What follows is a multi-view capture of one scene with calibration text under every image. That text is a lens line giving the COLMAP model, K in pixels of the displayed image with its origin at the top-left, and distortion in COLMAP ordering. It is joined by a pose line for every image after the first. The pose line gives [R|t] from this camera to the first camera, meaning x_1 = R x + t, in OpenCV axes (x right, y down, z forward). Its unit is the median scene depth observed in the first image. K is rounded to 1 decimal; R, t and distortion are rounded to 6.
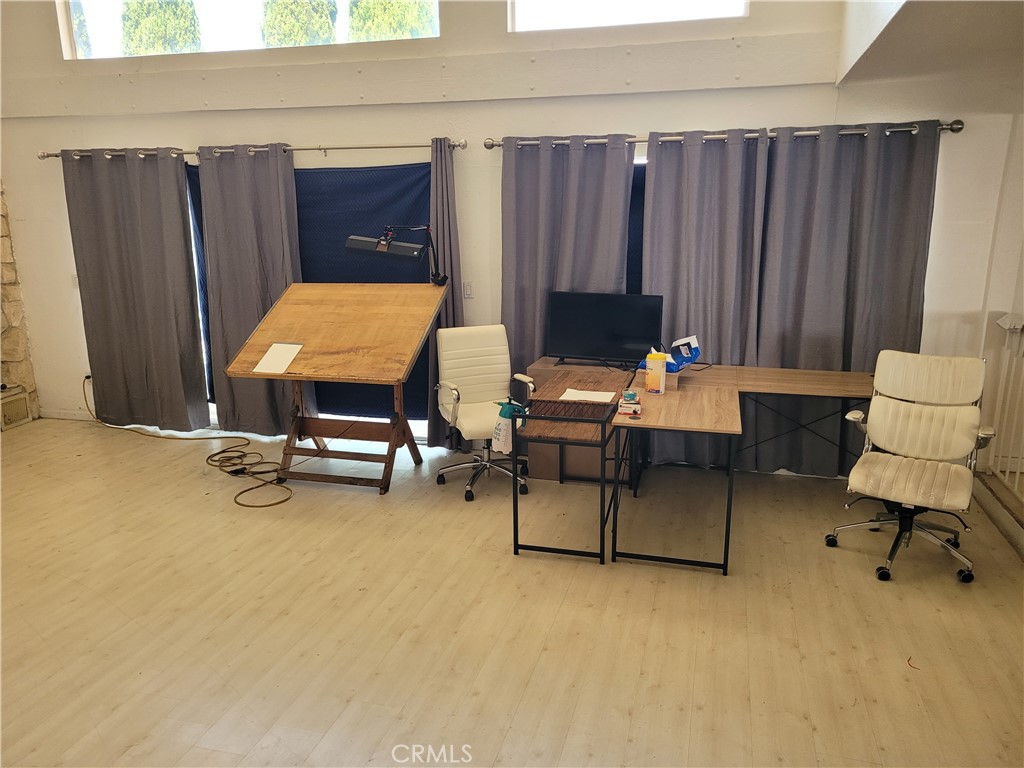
lens RADIAL K [[762.1, 0, 517.7], [0, 762.1, 383.4], [0, 0, 1]] dist [0.052035, -0.037872]
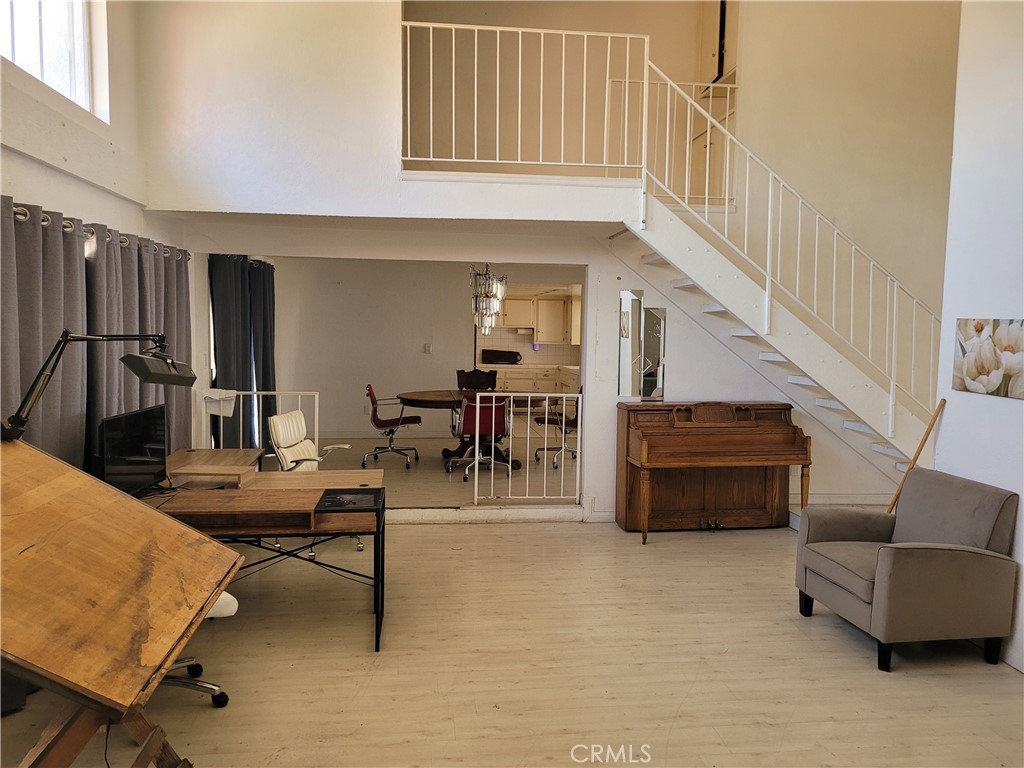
lens RADIAL K [[762.1, 0, 514.3], [0, 762.1, 386.3], [0, 0, 1]] dist [0.052035, -0.037872]
pose [[-0.378269, -0.079662, 0.922262, -1.433673], [0.198413, 0.966158, 0.164834, -0.354339], [-0.904182, 0.245340, -0.349662, 1.650254]]
